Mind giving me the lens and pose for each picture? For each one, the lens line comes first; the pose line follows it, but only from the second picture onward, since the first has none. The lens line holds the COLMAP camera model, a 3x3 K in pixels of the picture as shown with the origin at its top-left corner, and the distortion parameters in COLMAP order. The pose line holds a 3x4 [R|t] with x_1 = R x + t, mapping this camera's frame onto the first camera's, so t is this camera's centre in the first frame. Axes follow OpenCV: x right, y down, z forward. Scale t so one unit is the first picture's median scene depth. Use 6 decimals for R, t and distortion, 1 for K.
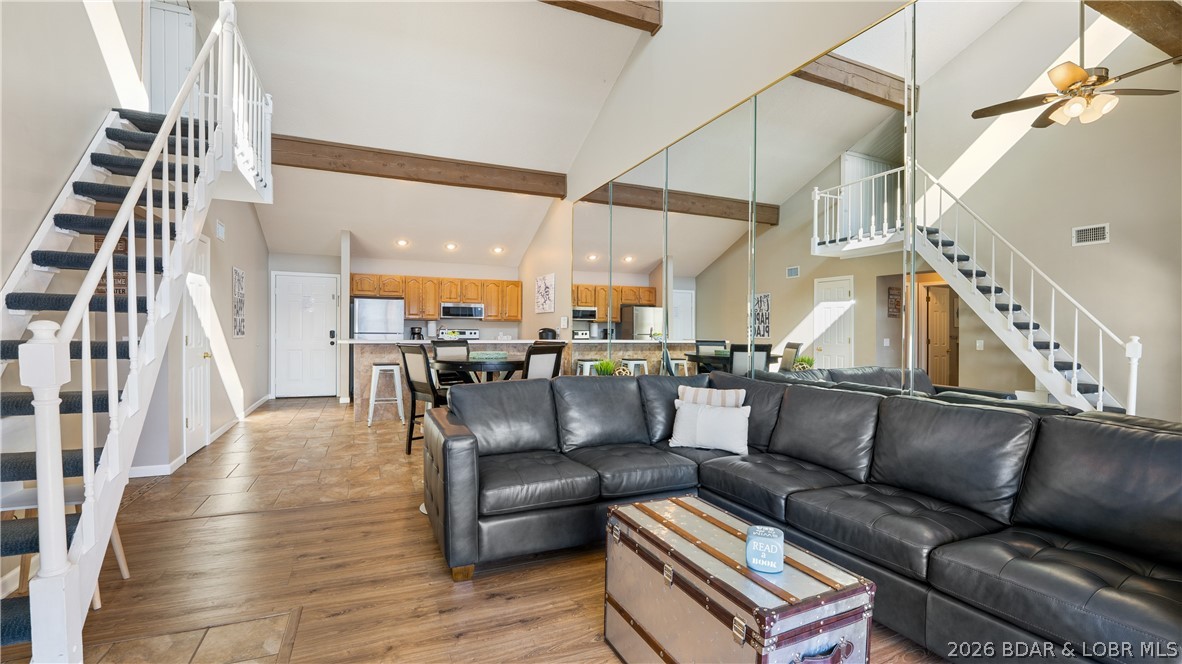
lens RADIAL K [[489.8, 0, 591.0], [0, 489.8, 332.0], [0, 0, 1]] dist [-0.002022, -0.000253]
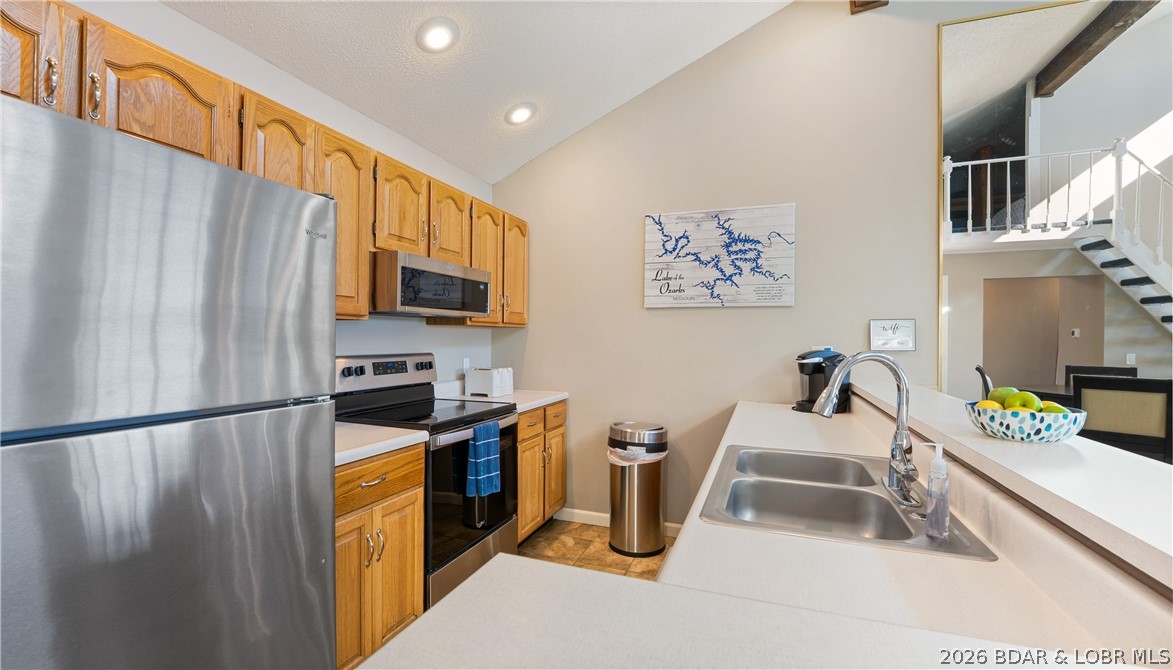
lens RADIAL K [[510.1, 0, 623.8], [0, 510.1, 338.5], [0, 0, 1]] dist [-0.001046, -0.000143]
pose [[0.710431, -0.002987, 0.703760, -0.450937], [0.001671, 0.999995, 0.002558, -0.018251], [-0.703765, -0.000641, 0.710433, 0.828536]]
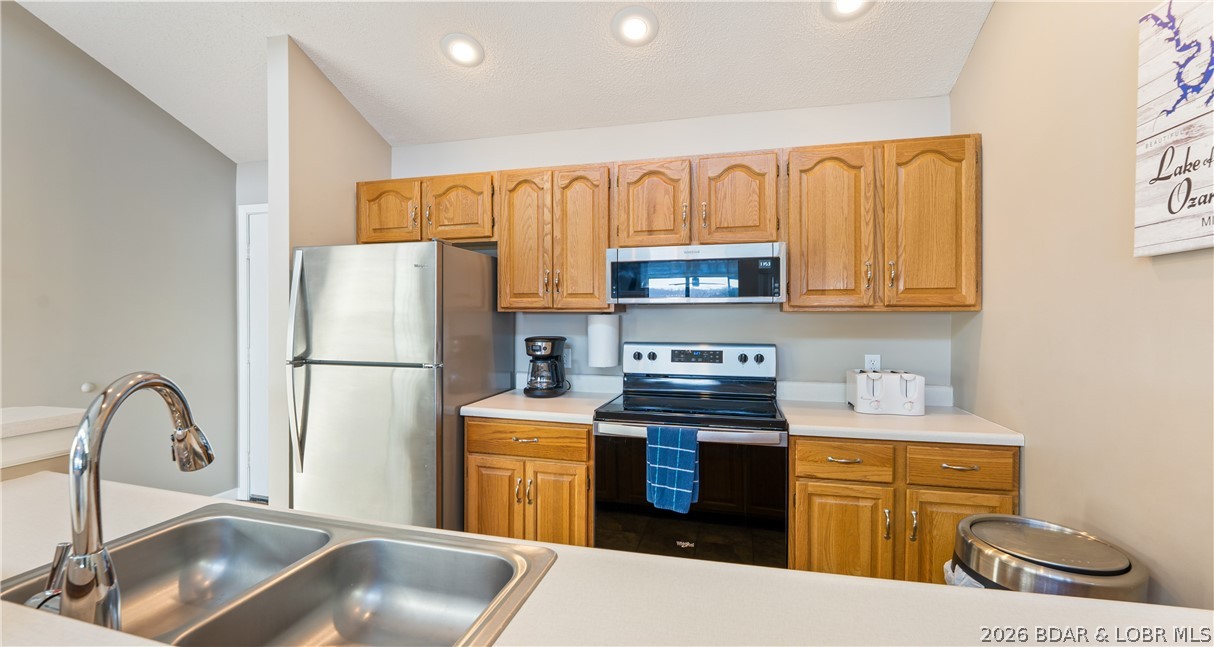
lens RADIAL K [[502.5, 0, 567.6], [0, 502.5, 315.1], [0, 0, 1]] dist [0.000965, 0.000200]
pose [[0.727900, -0.006598, -0.685651, -0.149343], [0.000670, 0.999960, -0.008911, -0.023024], [0.685683, 0.006027, 0.727876, 0.875881]]
